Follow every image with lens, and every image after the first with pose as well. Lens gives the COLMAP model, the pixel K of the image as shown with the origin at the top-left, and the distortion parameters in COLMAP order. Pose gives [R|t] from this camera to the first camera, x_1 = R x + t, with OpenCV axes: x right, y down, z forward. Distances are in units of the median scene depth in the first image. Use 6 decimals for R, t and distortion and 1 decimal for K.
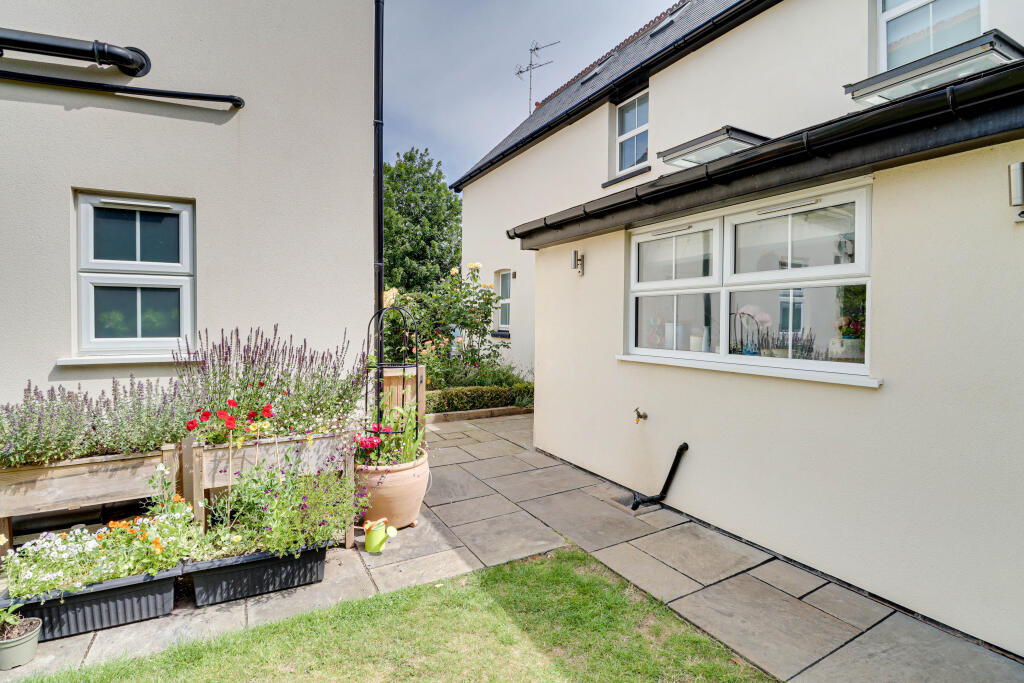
lens RADIAL K [[472.3, 0, 512.0], [0, 472.3, 341.5], [0, 0, 1]] dist [-0.011676, 0.000159]
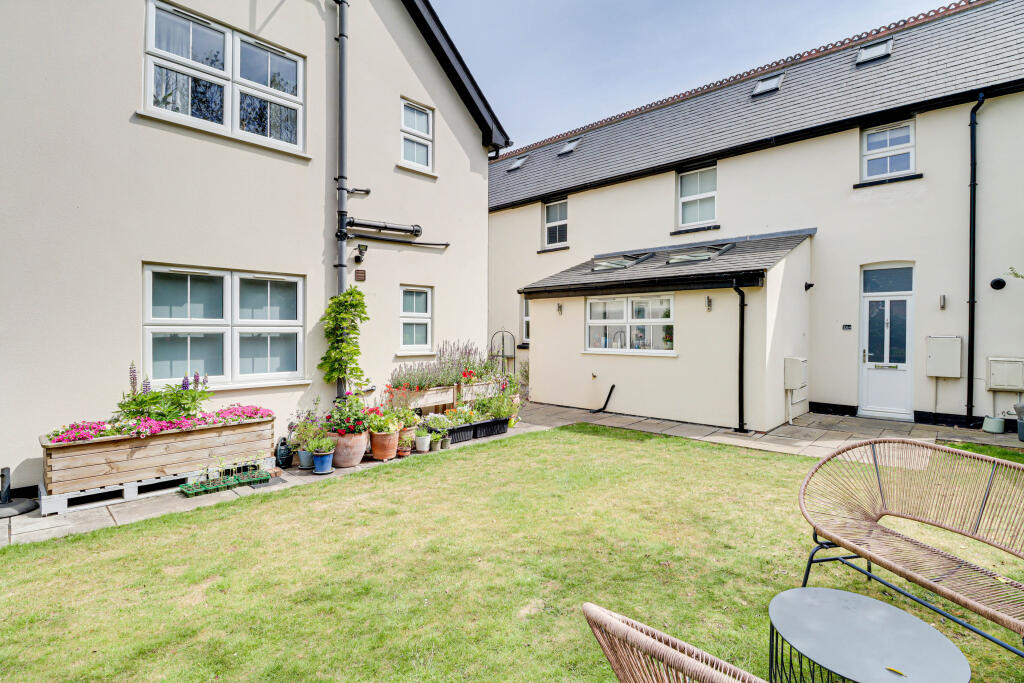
lens RADIAL K [[482.9, 0, 512.0], [0, 482.9, 341.5], [0, 0, 1]] dist [0.000219, 0.000003]
pose [[0.951537, -0.005882, 0.307477, -1.056294], [0.010683, 0.999846, -0.013933, 0.015636], [-0.307348, 0.016542, 0.951453, -1.453246]]
